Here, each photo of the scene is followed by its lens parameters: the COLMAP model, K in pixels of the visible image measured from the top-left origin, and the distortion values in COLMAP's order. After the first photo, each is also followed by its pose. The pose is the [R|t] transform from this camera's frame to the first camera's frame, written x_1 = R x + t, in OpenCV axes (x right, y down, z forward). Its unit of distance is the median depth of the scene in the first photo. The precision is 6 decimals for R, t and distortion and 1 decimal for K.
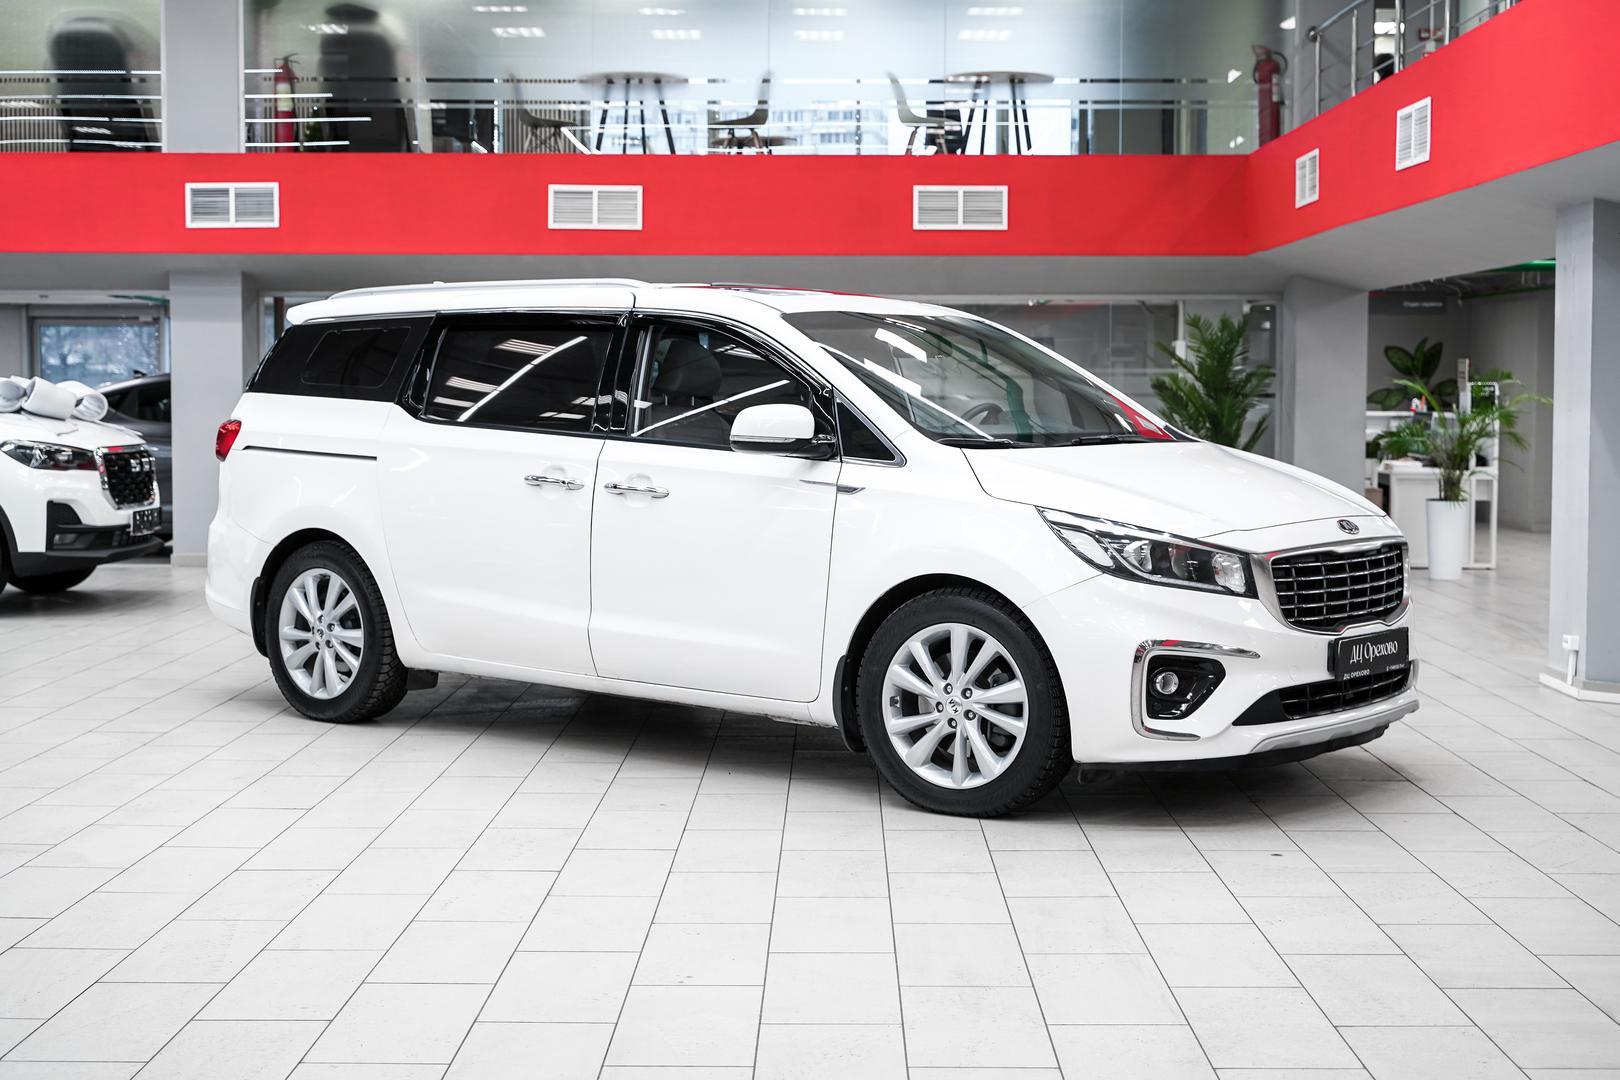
lens RADIAL K [[2203.9, 0, 807.4], [0, 2203.9, 528.4], [0, 0, 1]] dist [0.018622, 0.000000]
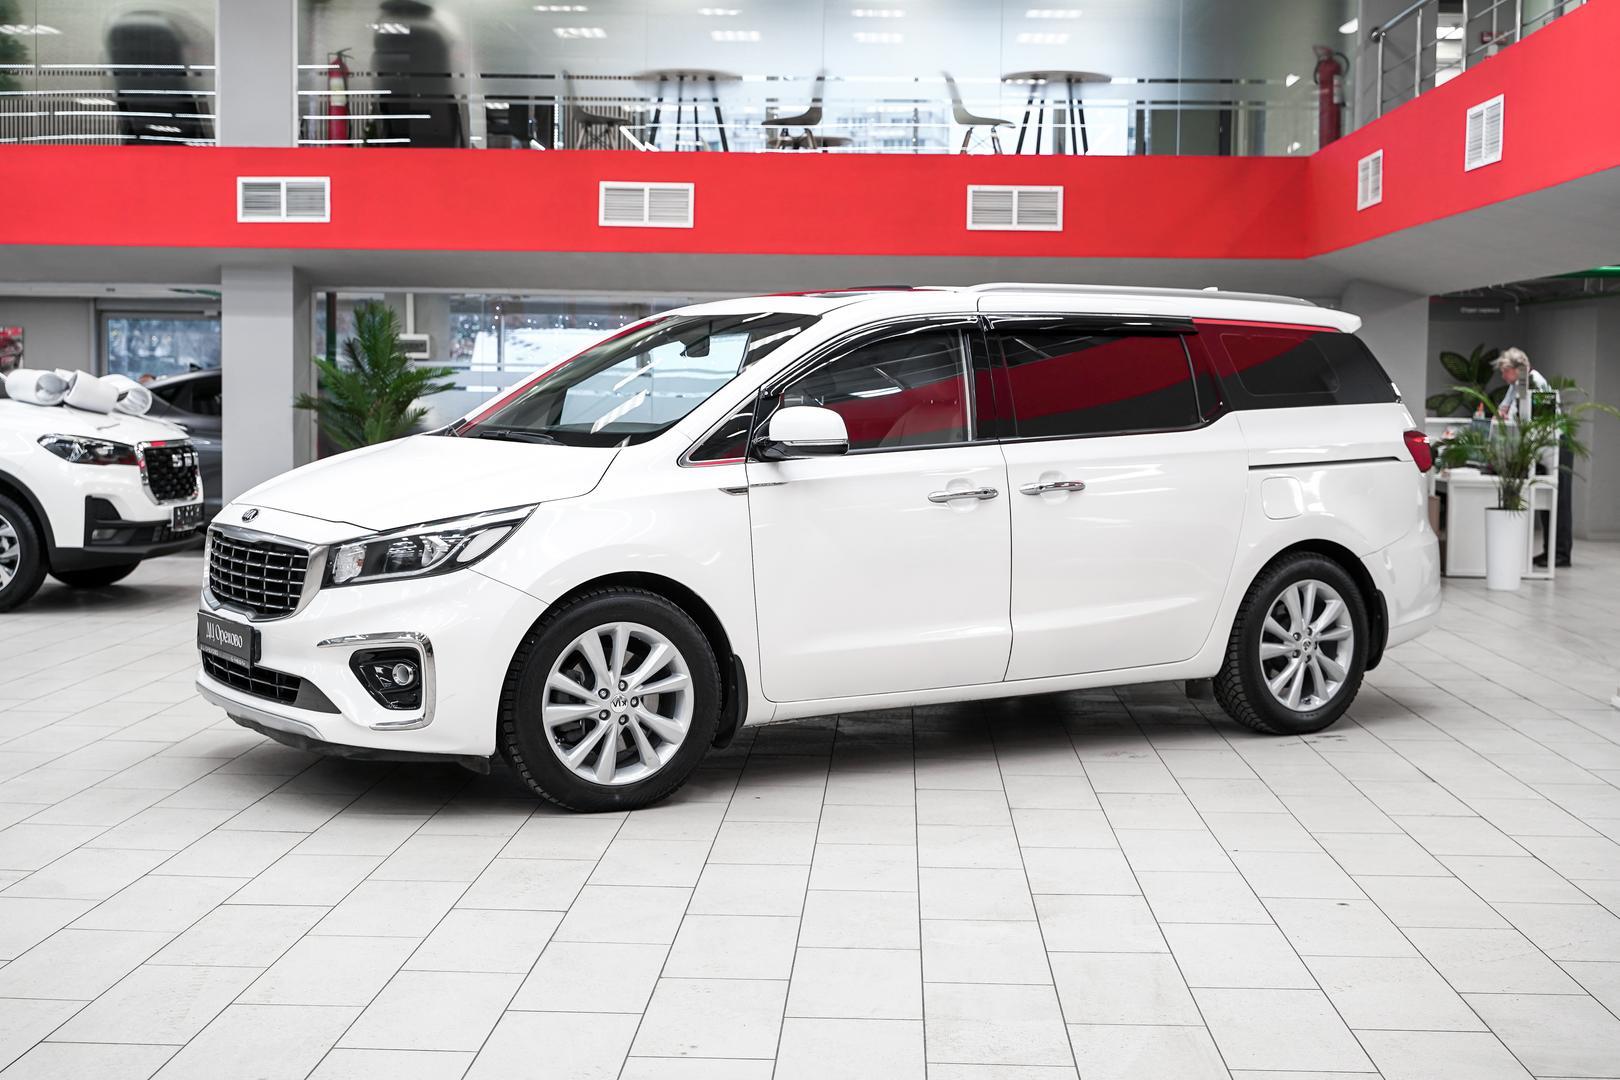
lens RADIAL K [[2144.2, 0, 805.8], [0, 2144.2, 545.3], [0, 0, 1]] dist [0.012914, 0.000000]
pose [[0.999557, 0.012160, -0.027158, 0.003432], [-0.011879, 0.999874, 0.010485, -0.002904], [0.027282, -0.010157, 0.999576, 0.031882]]
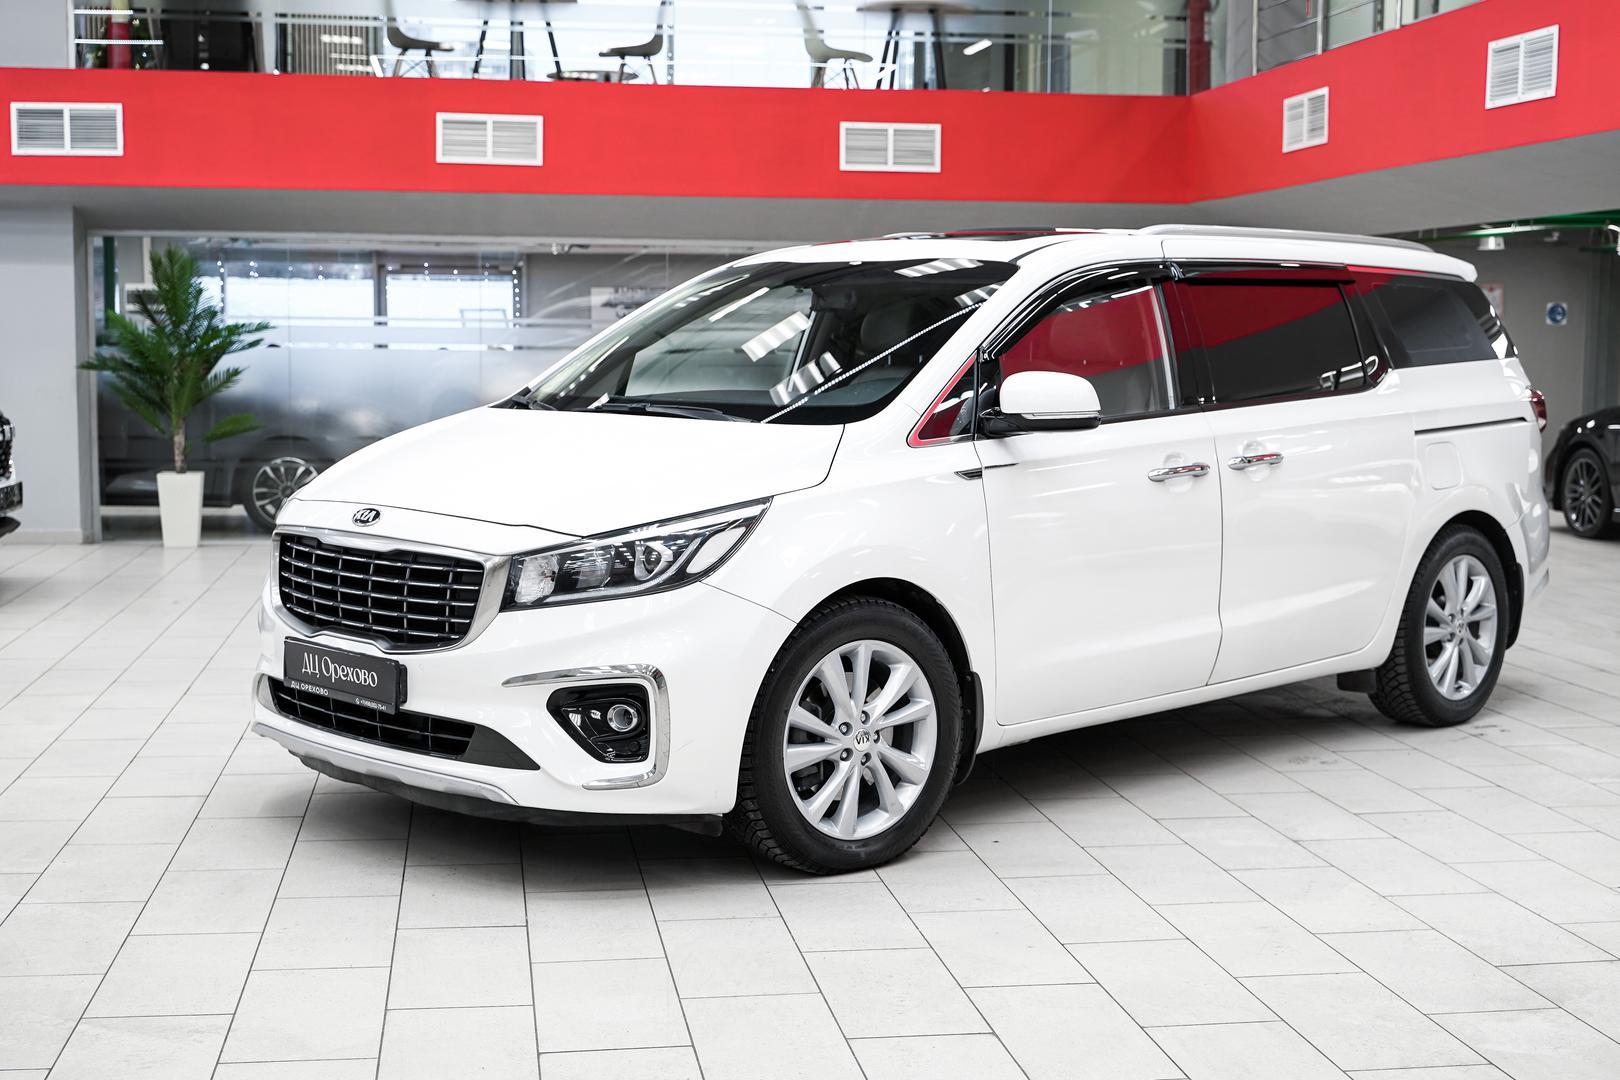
lens RADIAL K [[2144.2, 0, 811.5], [0, 2144.2, 541.0], [0, 0, 1]] dist [0.012914, 0.000000]
pose [[0.987193, -0.011783, 0.159096, -0.099761], [0.006767, 0.999464, 0.032037, -0.009416], [-0.159388, -0.030550, 0.986743, 0.109423]]
